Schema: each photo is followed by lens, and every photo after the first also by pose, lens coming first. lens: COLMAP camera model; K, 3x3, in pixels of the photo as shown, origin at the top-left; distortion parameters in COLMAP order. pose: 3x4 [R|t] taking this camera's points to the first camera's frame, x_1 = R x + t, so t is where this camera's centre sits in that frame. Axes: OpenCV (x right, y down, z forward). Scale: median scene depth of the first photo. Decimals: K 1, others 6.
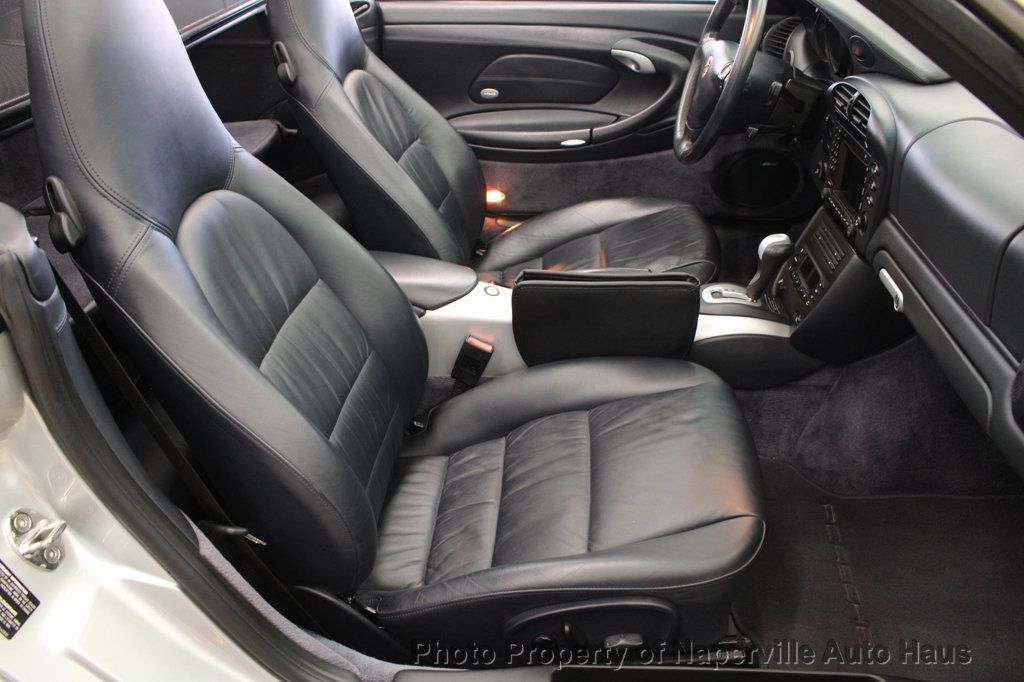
lens RADIAL K [[866.0, 0, 512.0], [0, 866.0, 341.0], [0, 0, 1]] dist [-0.160154, 0.134249]
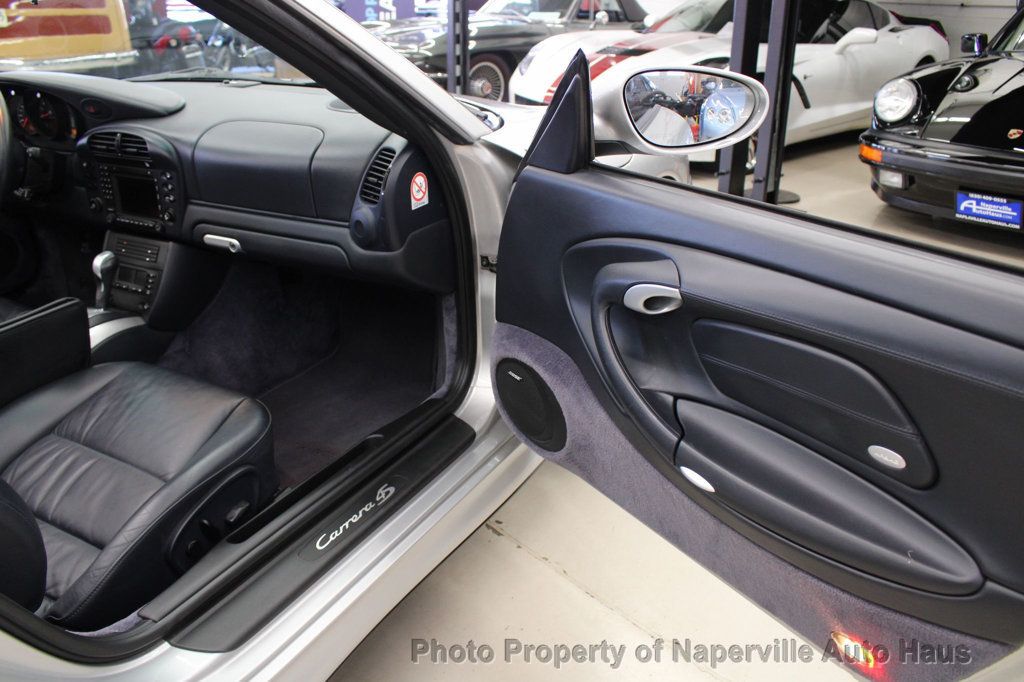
lens RADIAL K [[866.0, 0, 512.0], [0, 866.0, 341.0], [0, 0, 1]] dist [-0.160154, 0.134249]
pose [[0.416761, -0.347784, 0.839855, -0.523489], [0.450851, 0.881353, 0.141243, 0.087796], [-0.789331, 0.319785, 0.524113, -0.103617]]
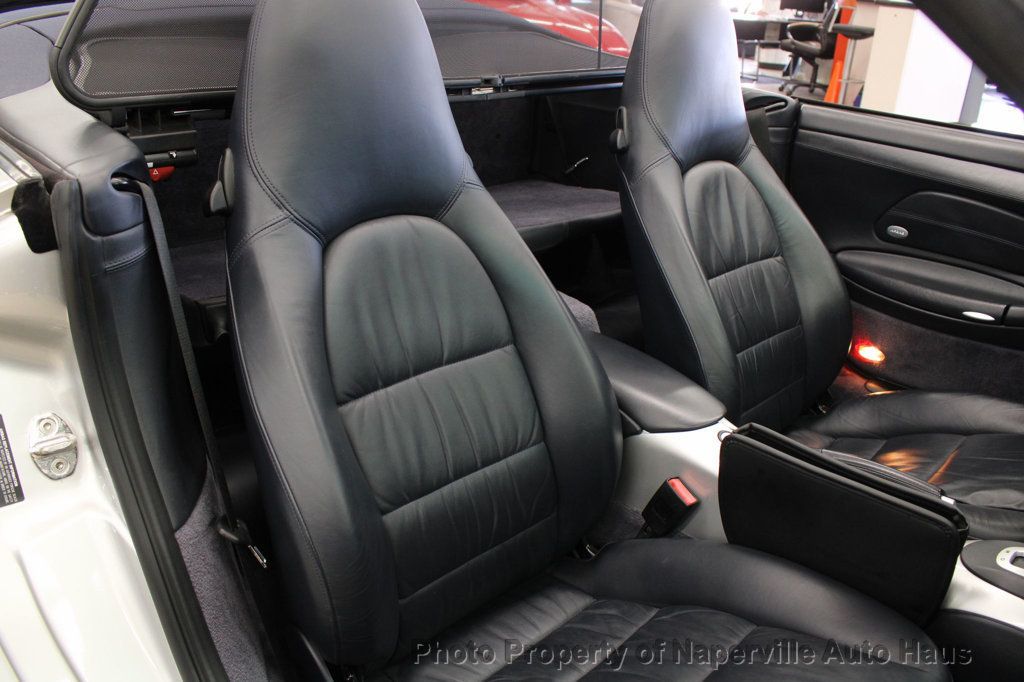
lens RADIAL K [[866.0, 0, 512.0], [0, 866.0, 341.0], [0, 0, 1]] dist [-0.160154, 0.134249]
pose [[0.757148, 0.299921, -0.580322, 0.265815], [-0.376443, 0.926357, -0.012389, -0.056945], [0.533870, 0.227839, 0.814293, 0.224907]]
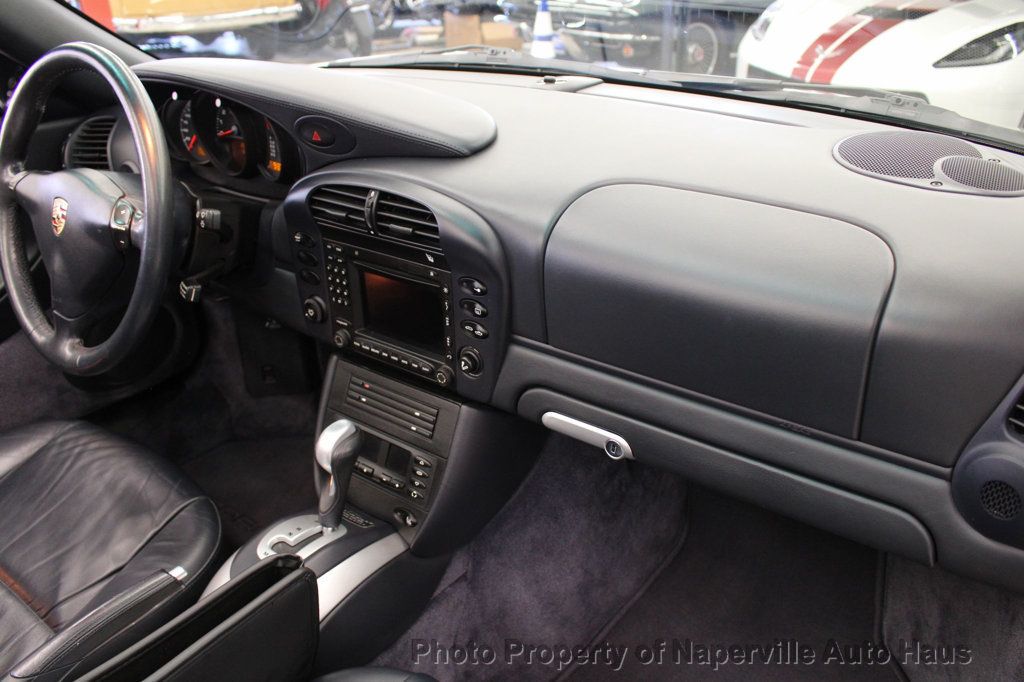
lens RADIAL K [[866.0, 0, 512.0], [0, 866.0, 341.0], [0, 0, 1]] dist [-0.160154, 0.134249]
pose [[0.553626, -0.363623, 0.749184, -0.083284], [0.426917, 0.896351, 0.119572, -0.198667], [-0.715011, 0.253642, 0.651479, 0.441353]]
